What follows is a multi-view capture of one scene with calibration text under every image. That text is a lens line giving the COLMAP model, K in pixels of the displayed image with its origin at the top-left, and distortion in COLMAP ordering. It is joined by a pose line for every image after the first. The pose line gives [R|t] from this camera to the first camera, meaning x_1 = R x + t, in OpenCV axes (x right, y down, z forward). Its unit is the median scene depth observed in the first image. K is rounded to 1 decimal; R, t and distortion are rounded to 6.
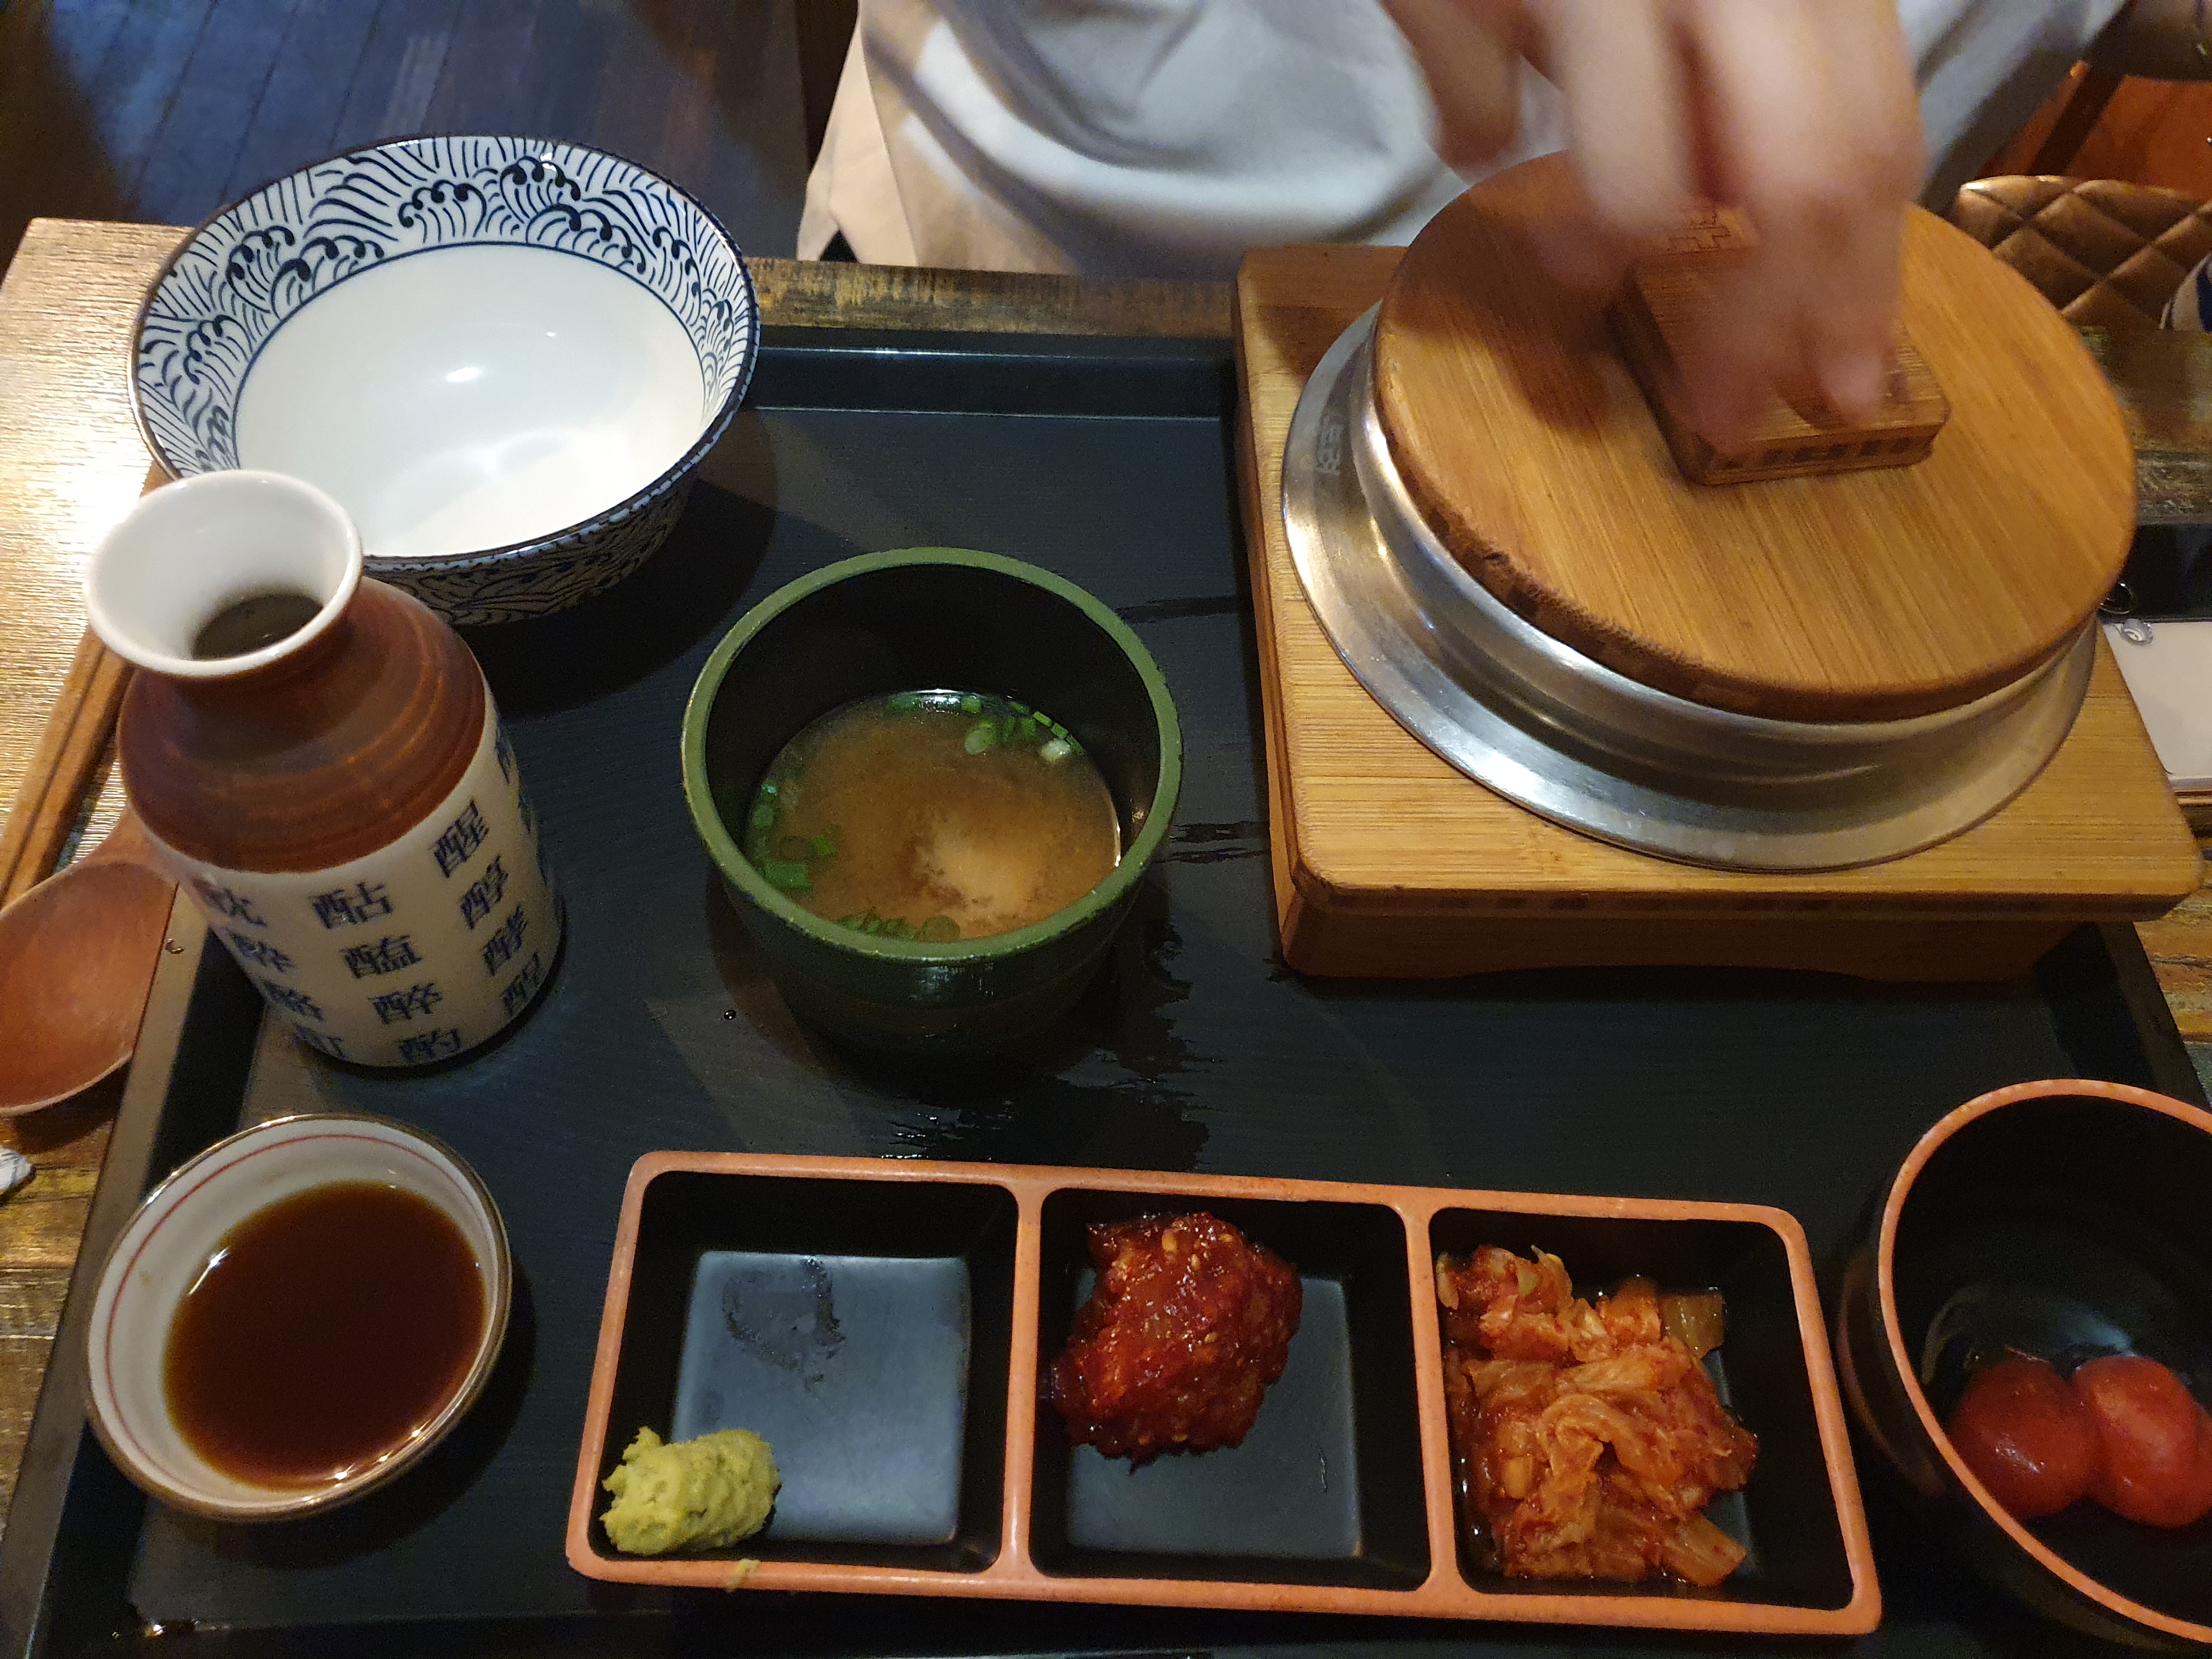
lens RADIAL K [[1675.4, 0, 1103.3], [0, 1675.4, 825.1], [0, 0, 1]] dist [-0.025293, -0.001785]
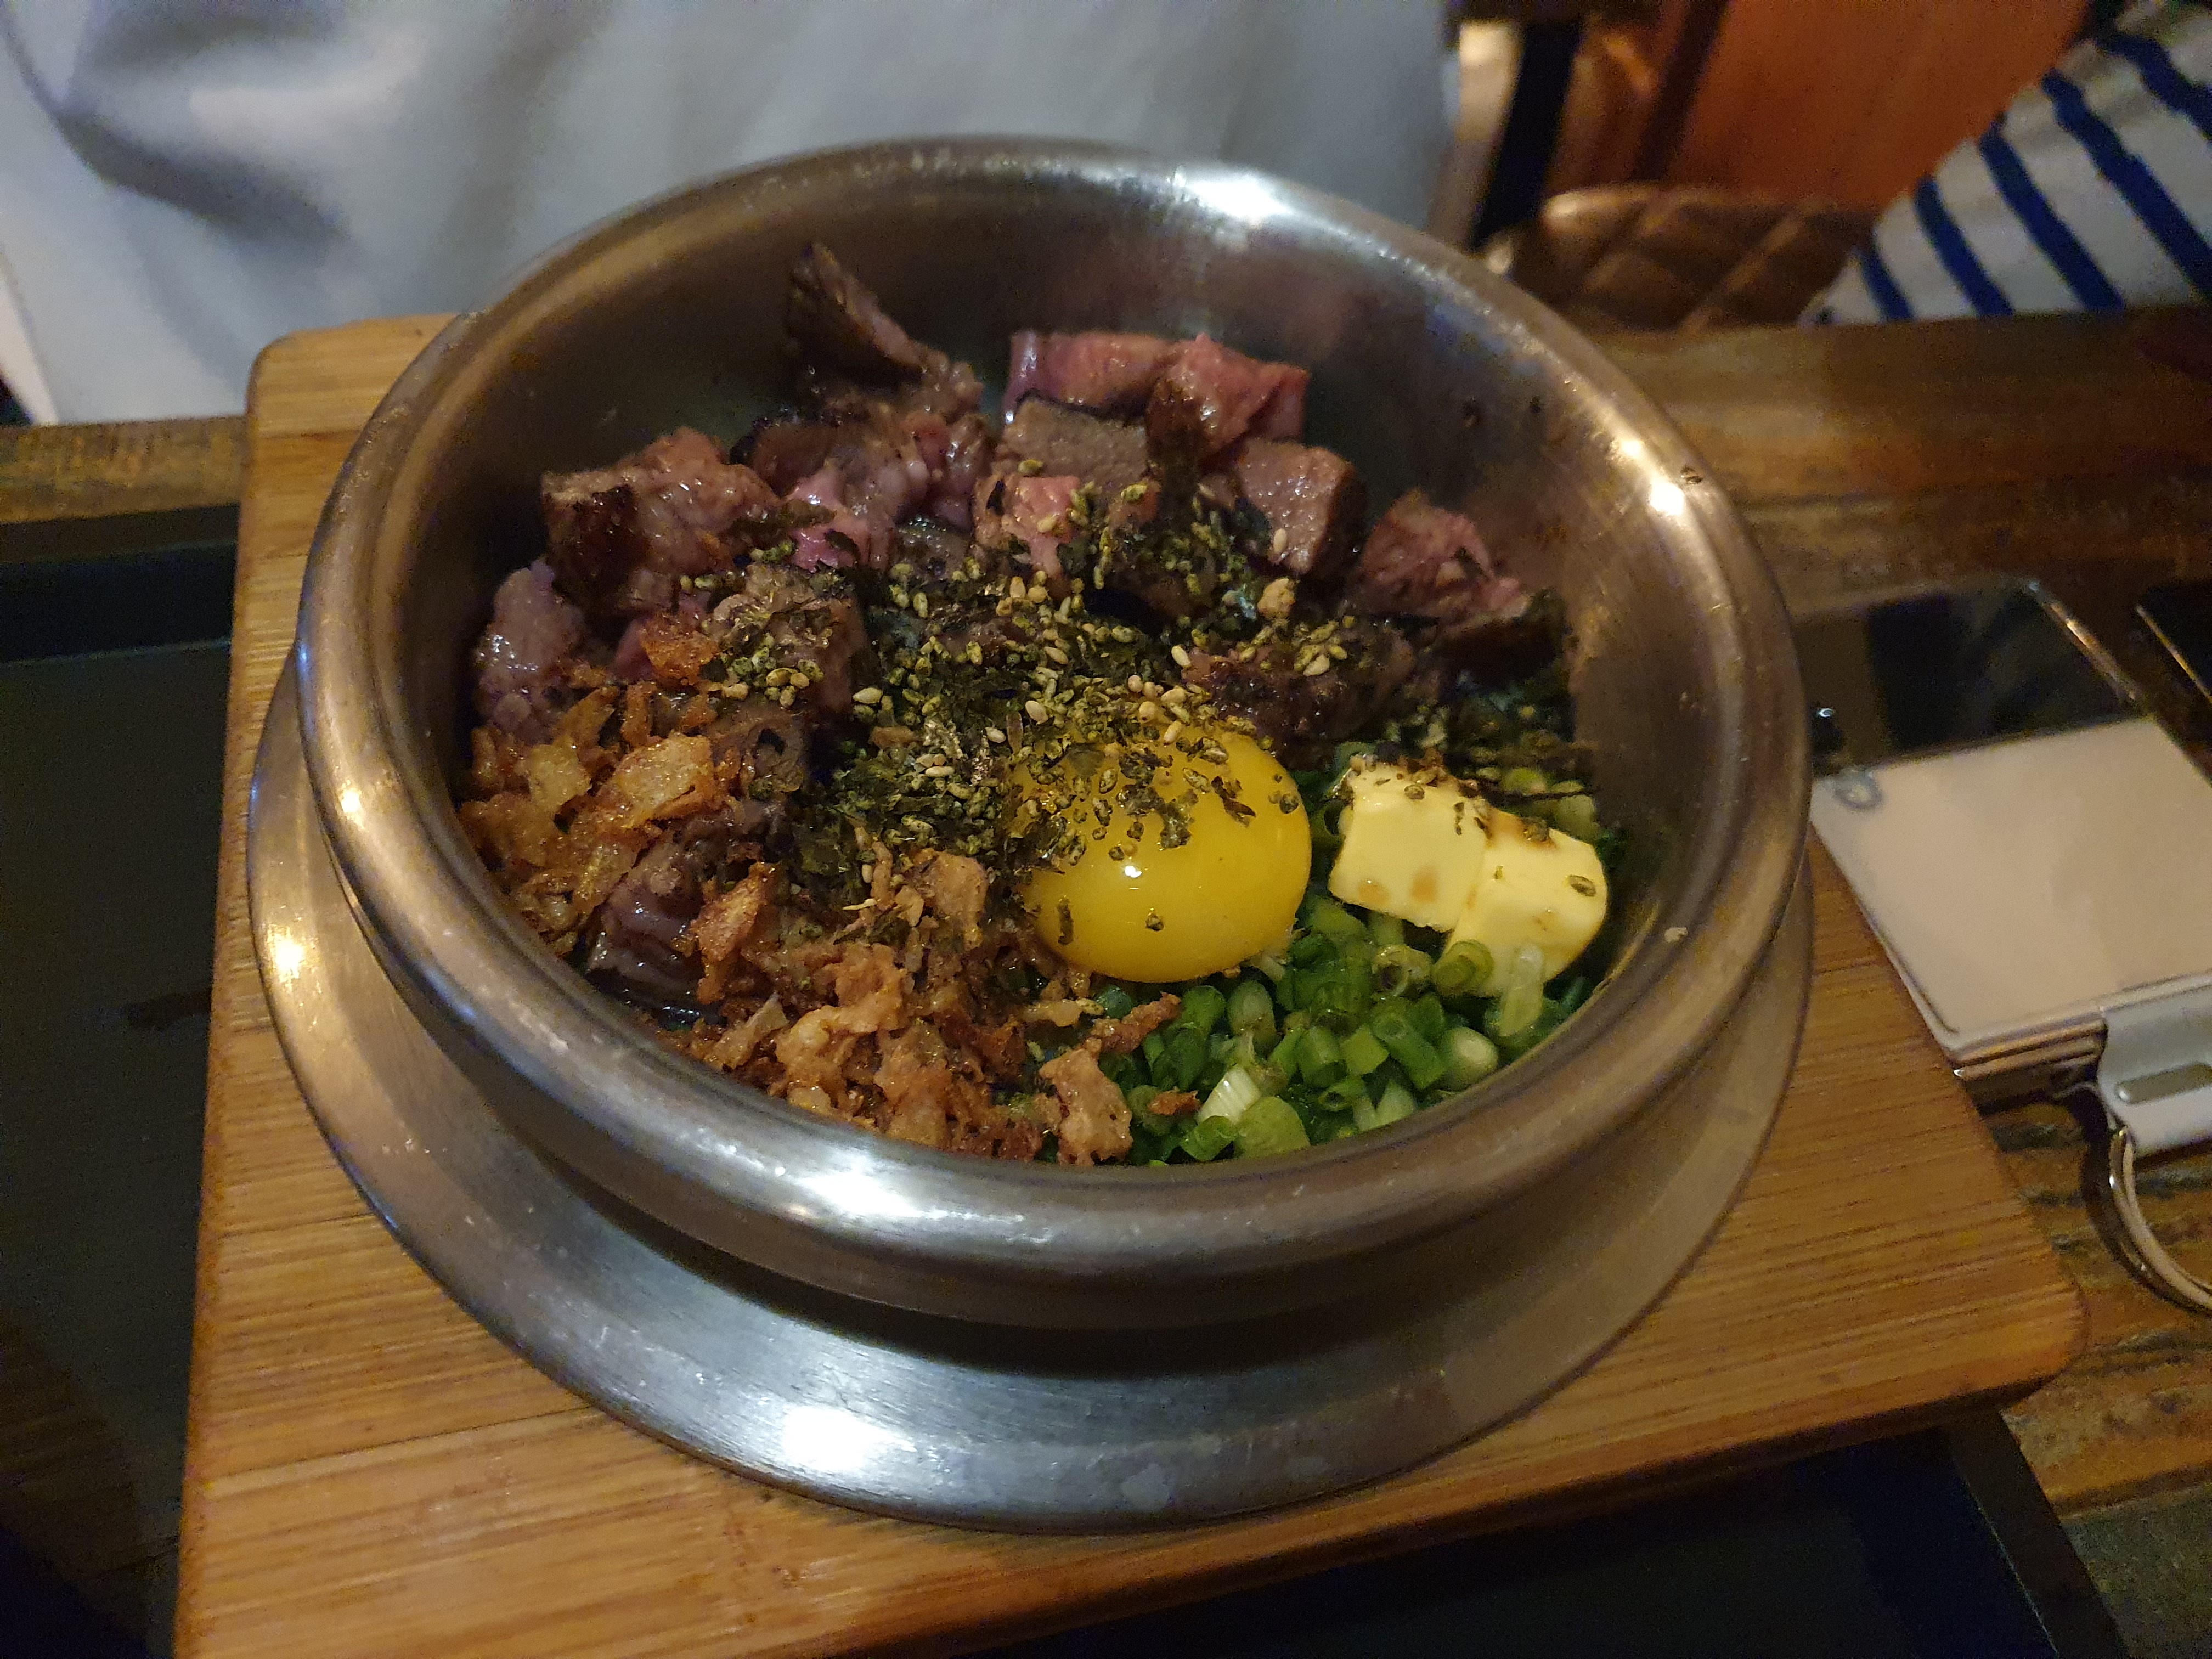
lens RADIAL K [[1675.4, 0, 1108.6], [0, 1675.4, 833.2], [0, 0, 1]] dist [-0.025293, -0.001785]
pose [[0.978152, -0.138555, 0.154988, 0.295810], [0.147236, 0.988033, -0.045951, -0.136096], [-0.146766, 0.067766, 0.986847, 0.505591]]
